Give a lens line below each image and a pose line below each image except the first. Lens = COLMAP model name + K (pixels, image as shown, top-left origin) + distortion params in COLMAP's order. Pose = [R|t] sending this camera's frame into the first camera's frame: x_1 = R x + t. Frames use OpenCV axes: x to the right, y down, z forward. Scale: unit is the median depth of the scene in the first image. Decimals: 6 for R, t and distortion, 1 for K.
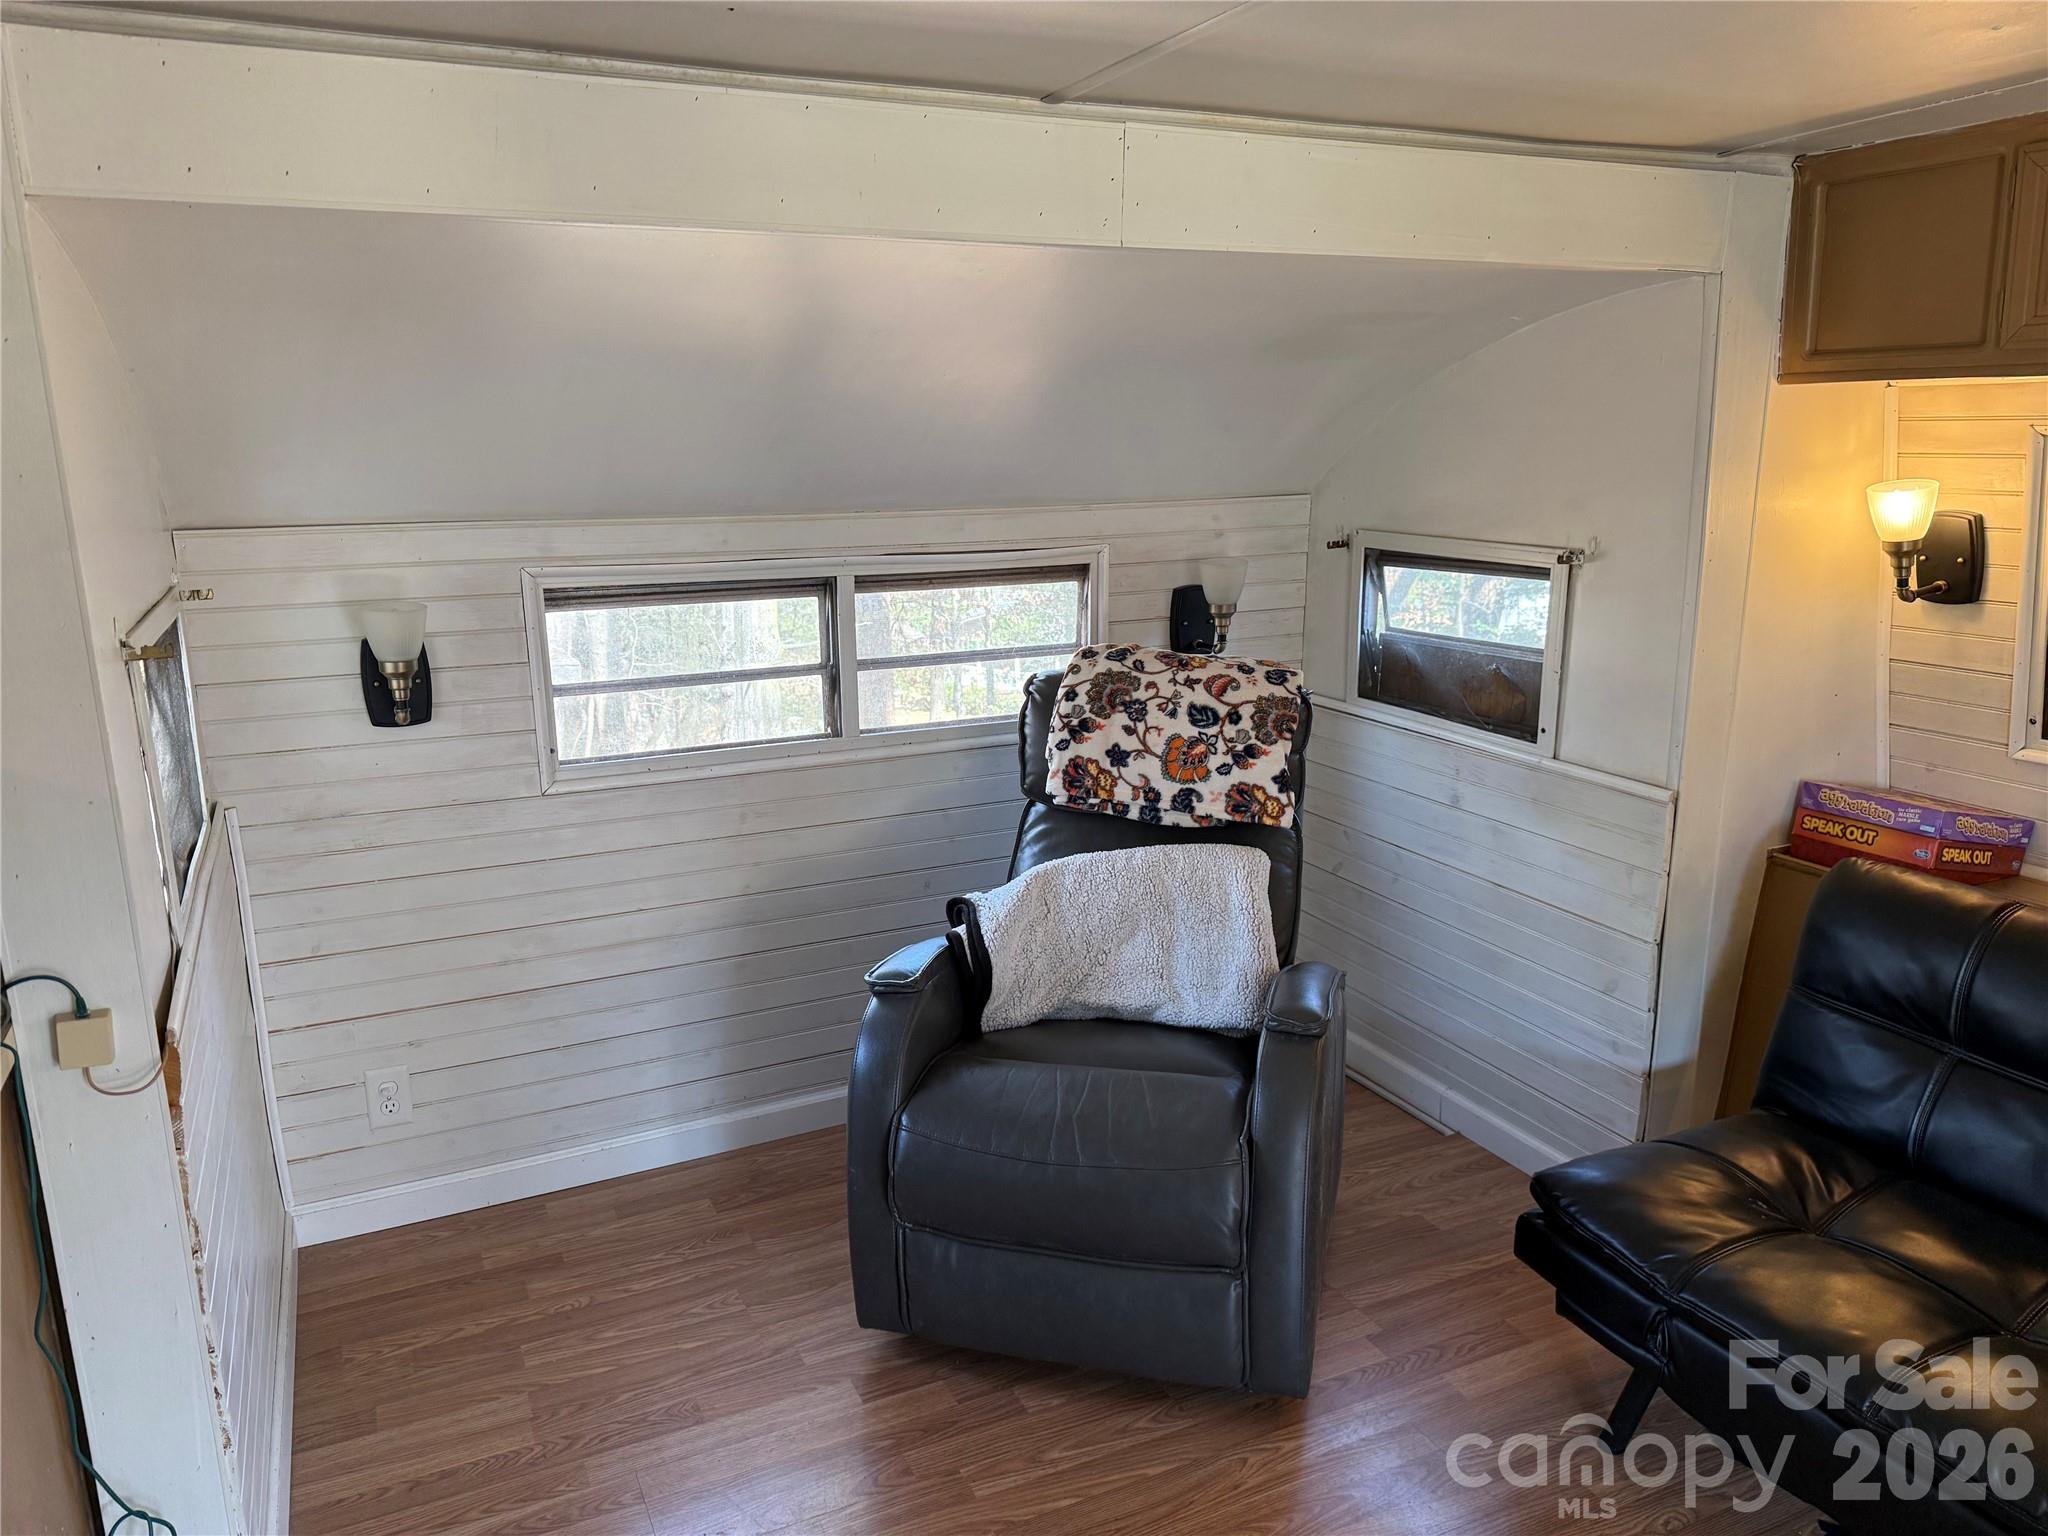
lens RADIAL K [[1444.3, 0, 1022.1], [0, 1444.3, 771.5], [0, 0, 1]] dist [0.088887, -0.117695]
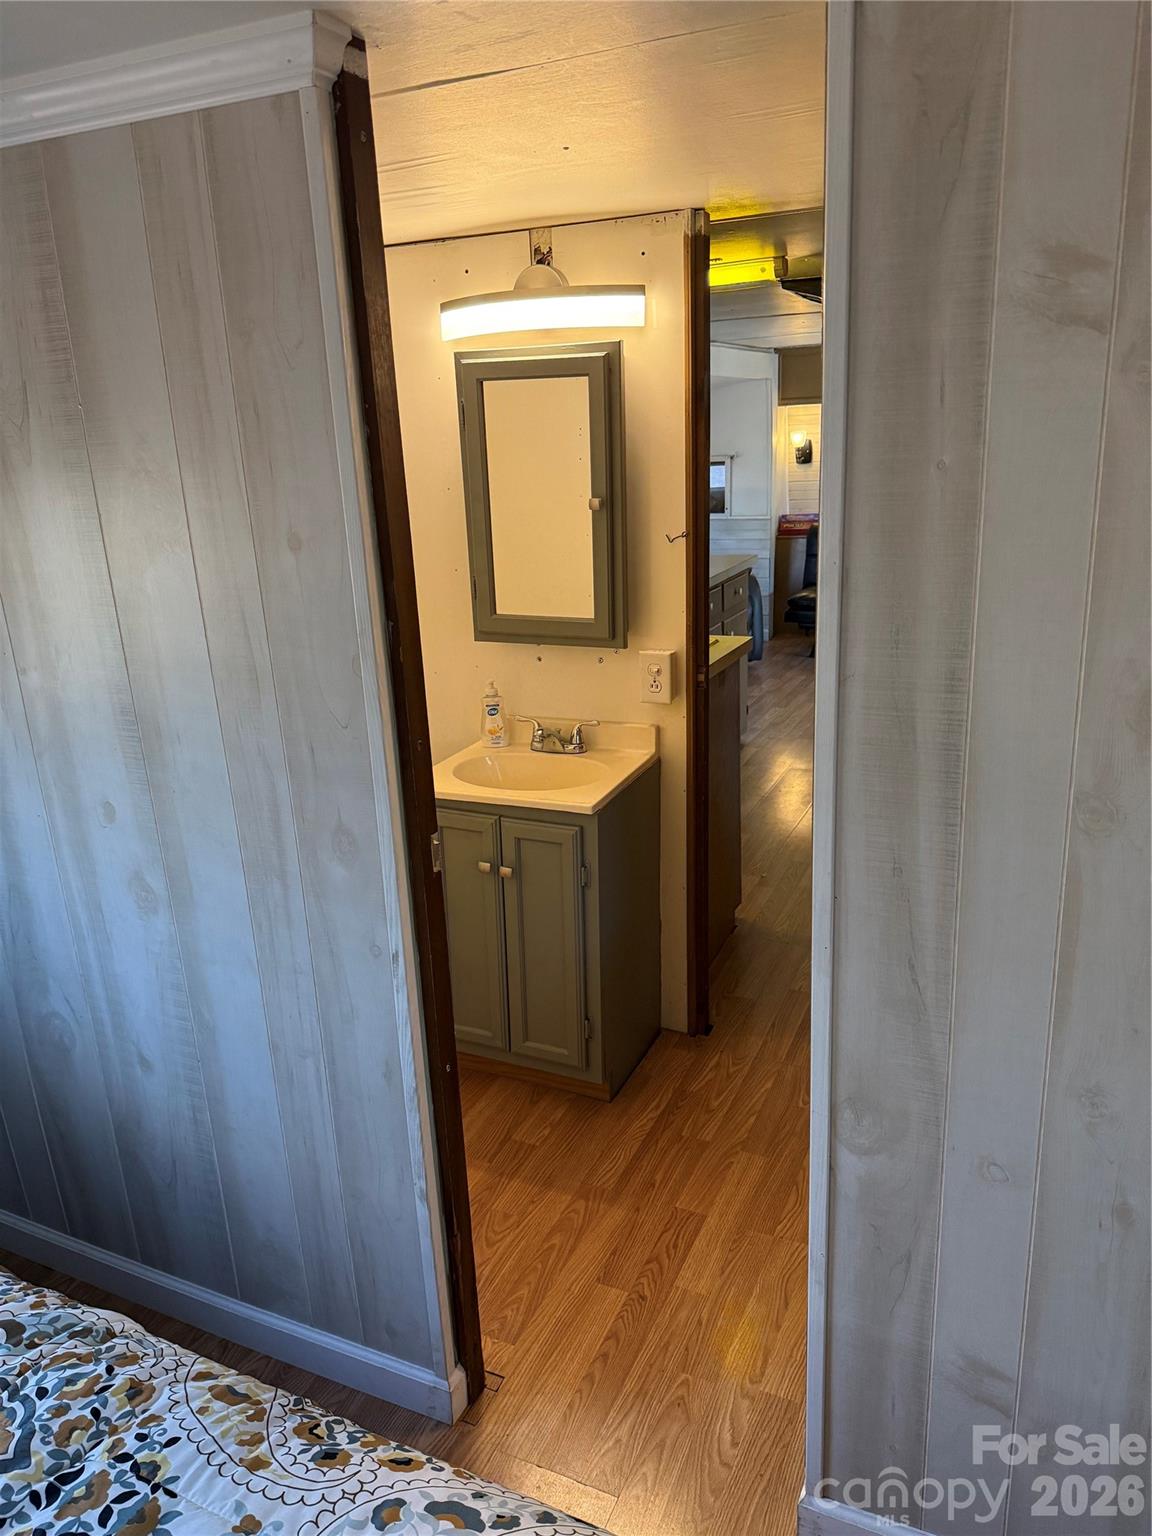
lens RADIAL K [[1083.3, 0, 589.0], [0, 1083.3, 780.9], [0, 0, 1]] dist [0.088887, -0.117695]
pose [[0.762005, -0.226369, 0.606717, -1.733747], [0.186421, 0.973932, 0.129243, 0.220746], [-0.620158, 0.014622, 0.784341, -0.905086]]
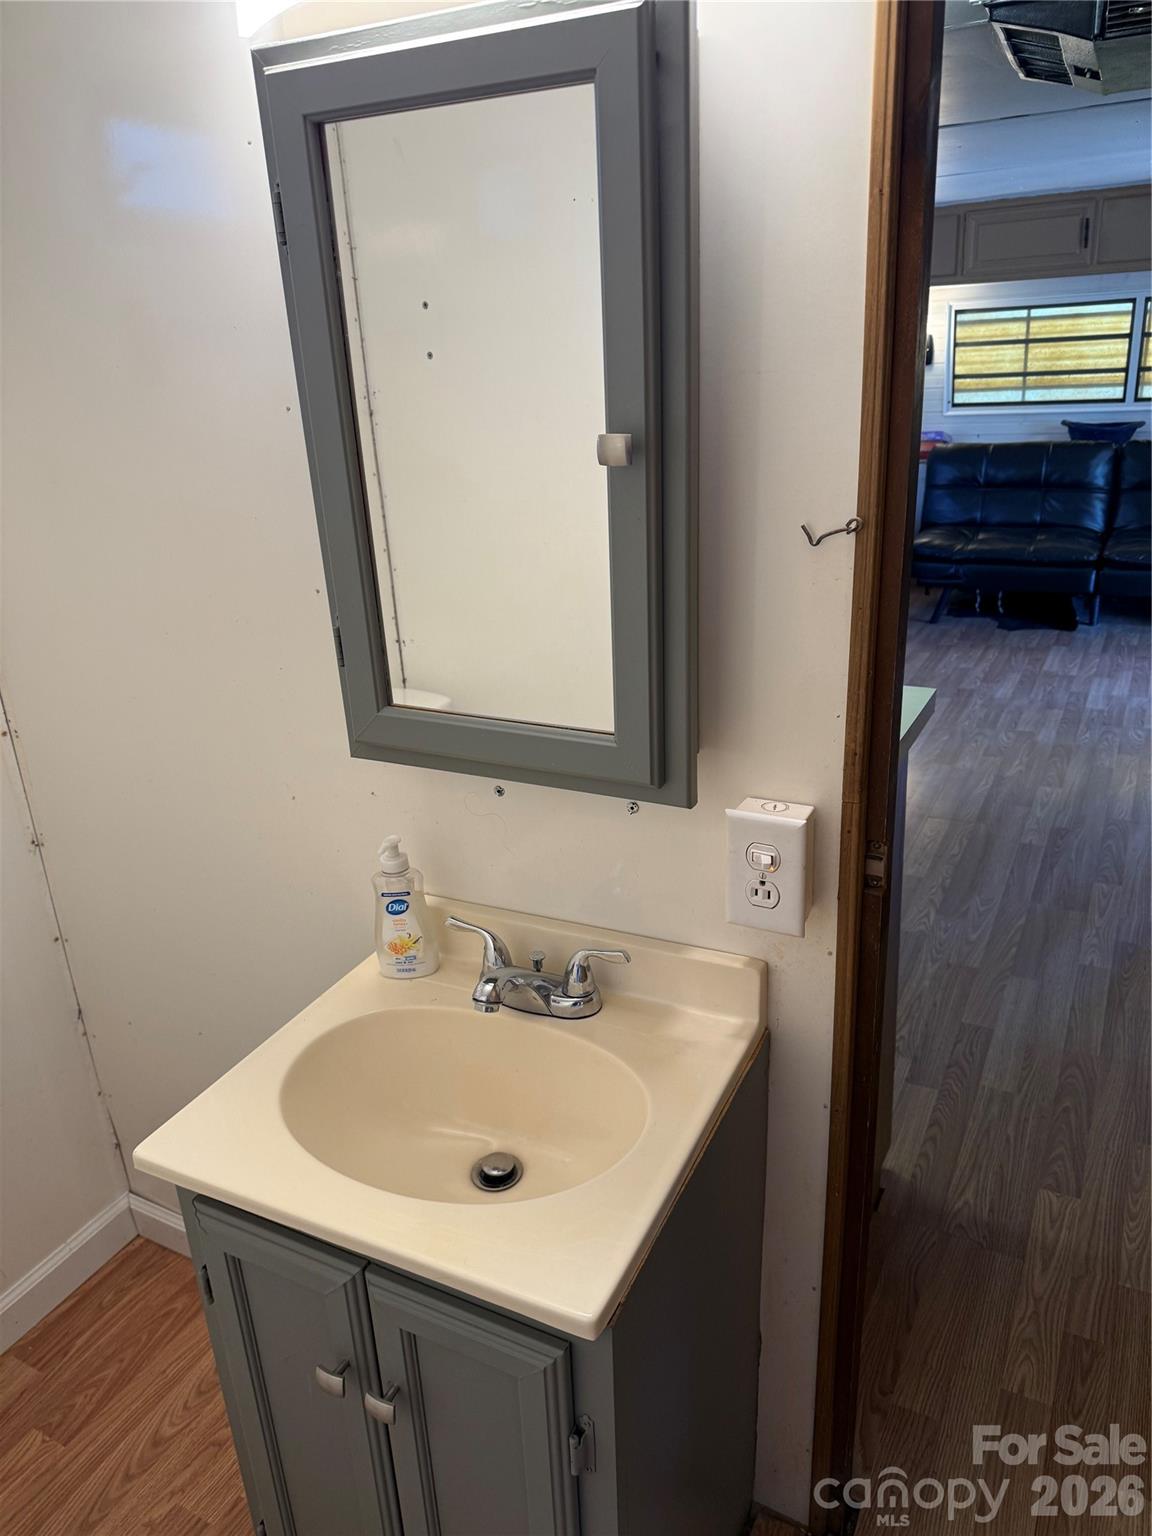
lens RADIAL K [[1083.3, 0, 578.0], [0, 1083.3, 768.5], [0, 0, 1]] dist [0.088887, -0.117695]
pose [[0.800638, -0.256652, 0.541395, -1.358366], [0.190372, 0.965753, 0.176292, 0.150383], [-0.568100, -0.038079, 0.822078, -0.490248]]
